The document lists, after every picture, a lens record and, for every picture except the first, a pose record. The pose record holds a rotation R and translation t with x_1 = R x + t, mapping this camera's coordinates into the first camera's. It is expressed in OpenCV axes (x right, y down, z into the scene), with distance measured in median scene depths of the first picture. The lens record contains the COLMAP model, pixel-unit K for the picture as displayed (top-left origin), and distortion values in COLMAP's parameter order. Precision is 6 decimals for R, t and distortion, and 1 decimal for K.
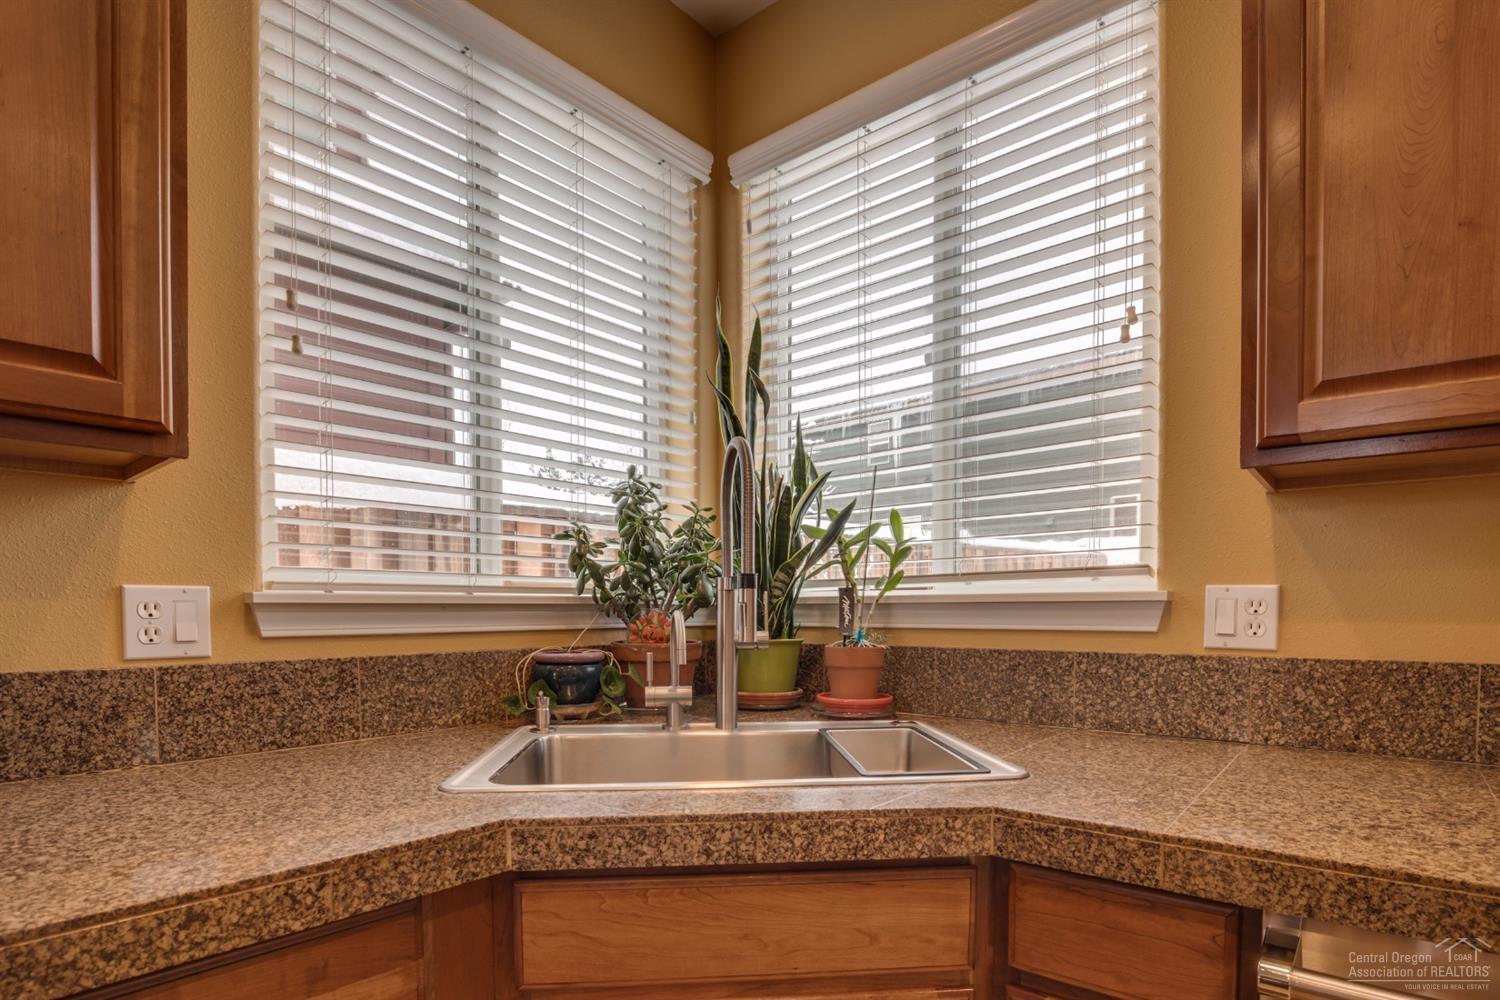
lens RADIAL K [[819.6, 0, 766.9], [0, 819.6, 632.5], [0, 0, 1]] dist [-0.027548, -0.001741]
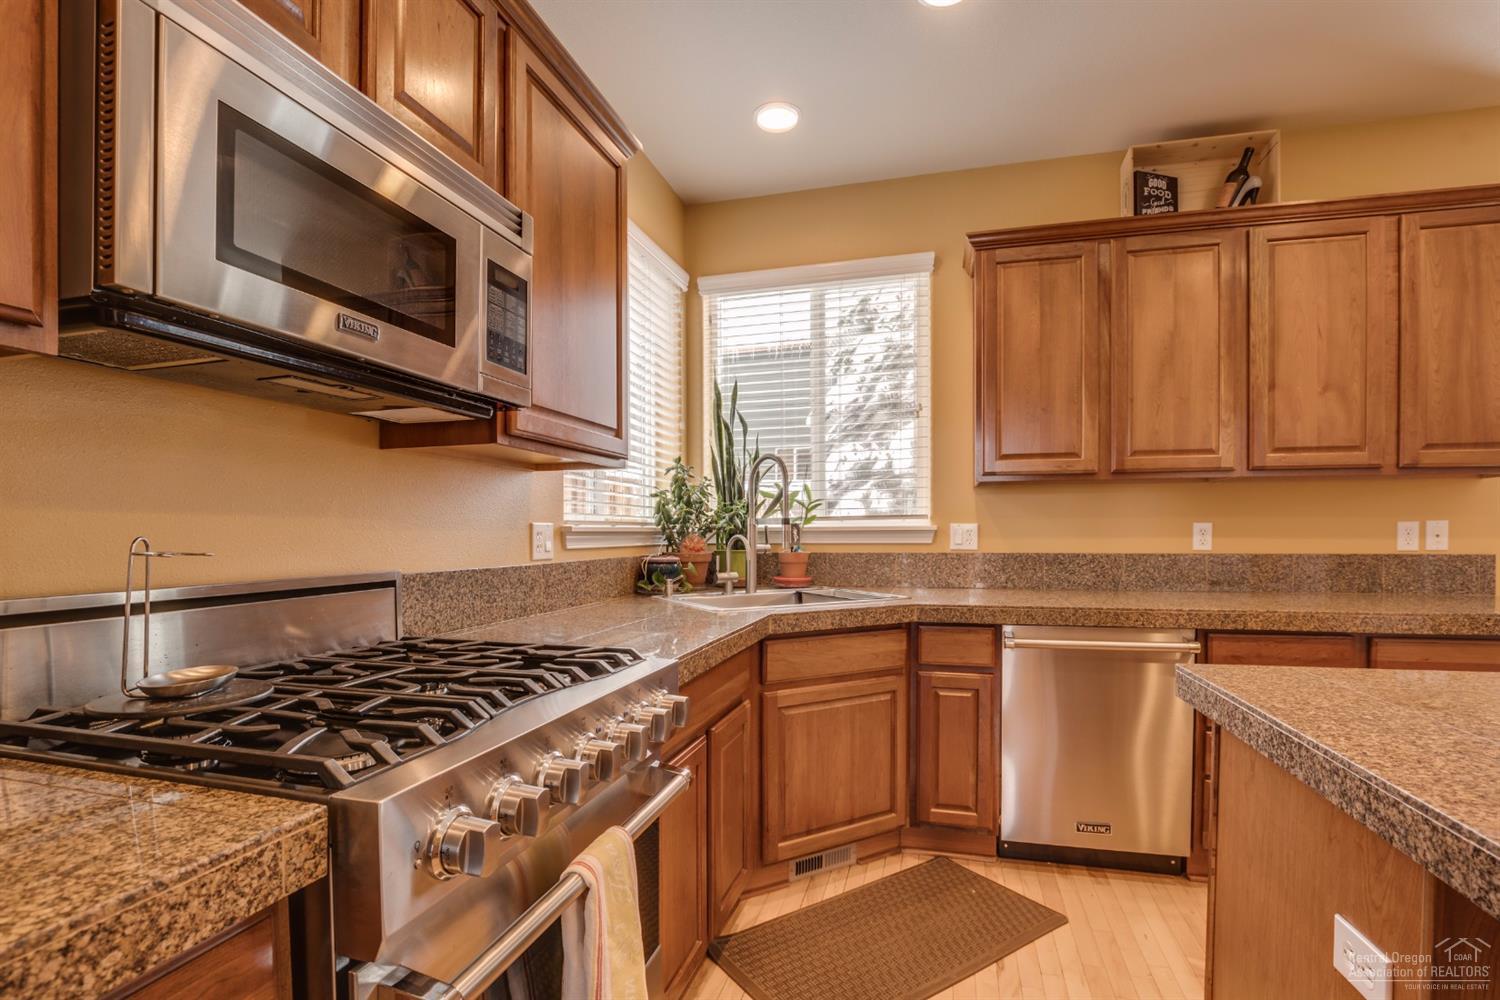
lens RADIAL K [[707.2, 0, 798.7], [0, 707.2, 532.3], [0, 0, 1]] dist [0.002279, -0.000240]
pose [[0.901397, -0.001127, 0.432992, -0.760591], [0.014635, 0.999504, -0.027867, 0.018689], [-0.432747, 0.031456, 0.900967, -0.685211]]
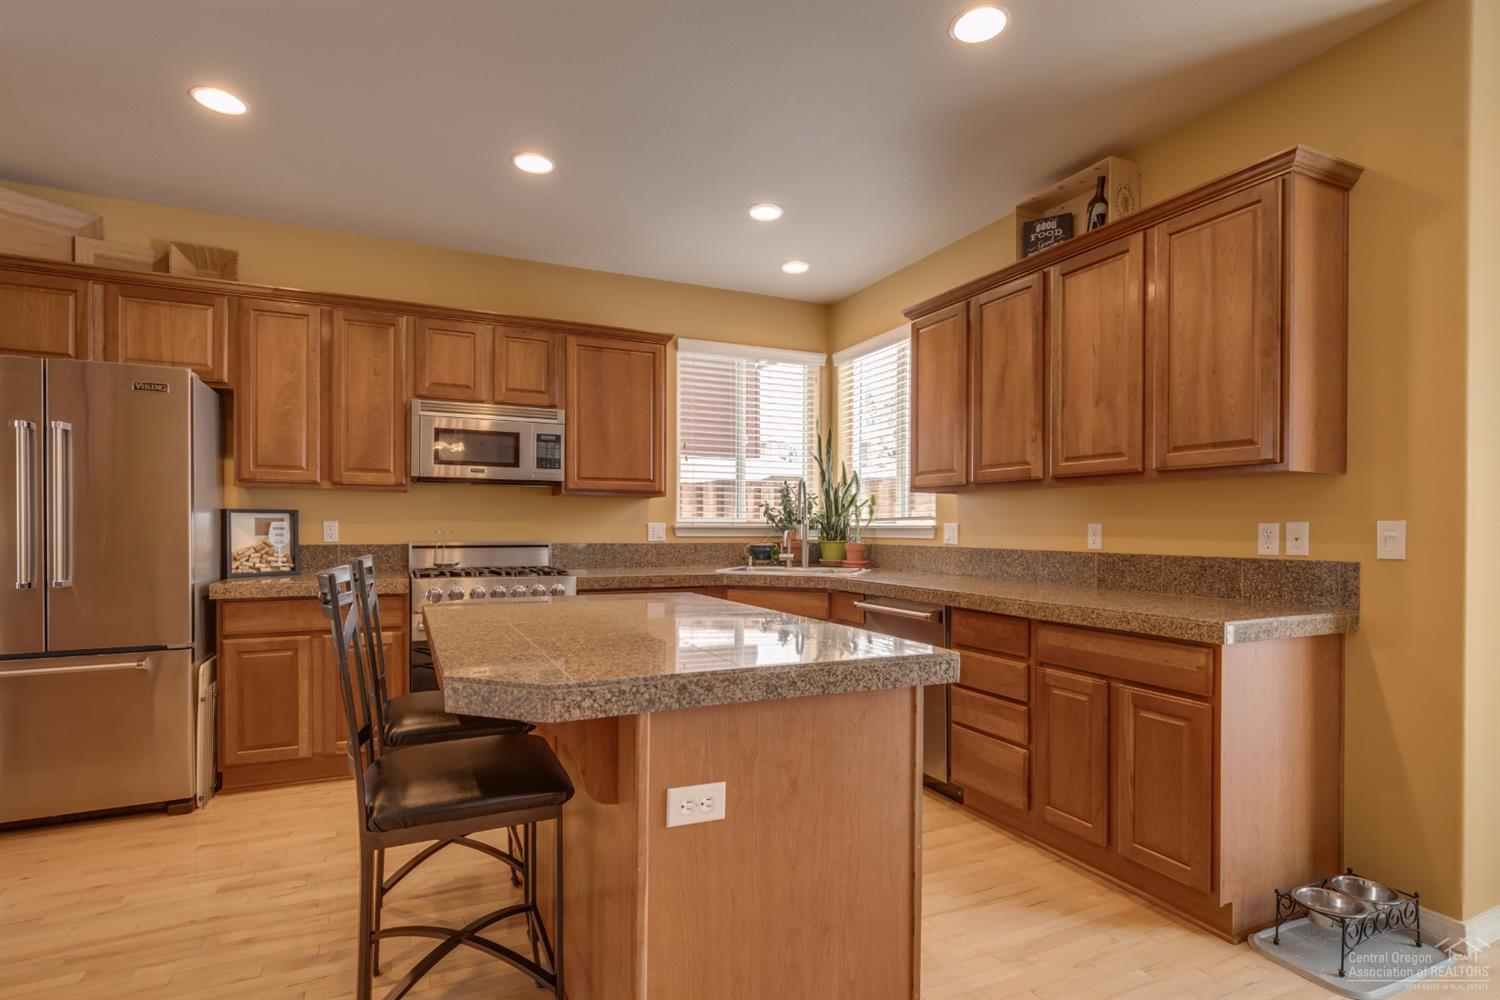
lens RADIAL K [[707.2, 0, 751.2], [0, 707.2, 512.9], [0, 0, 1]] dist [0.002279, -0.000240]
pose [[0.914378, -0.002265, -0.404854, 0.927587], [-0.017659, 0.998810, -0.045472, 0.035358], [0.404475, 0.048727, 0.913250, -1.688348]]
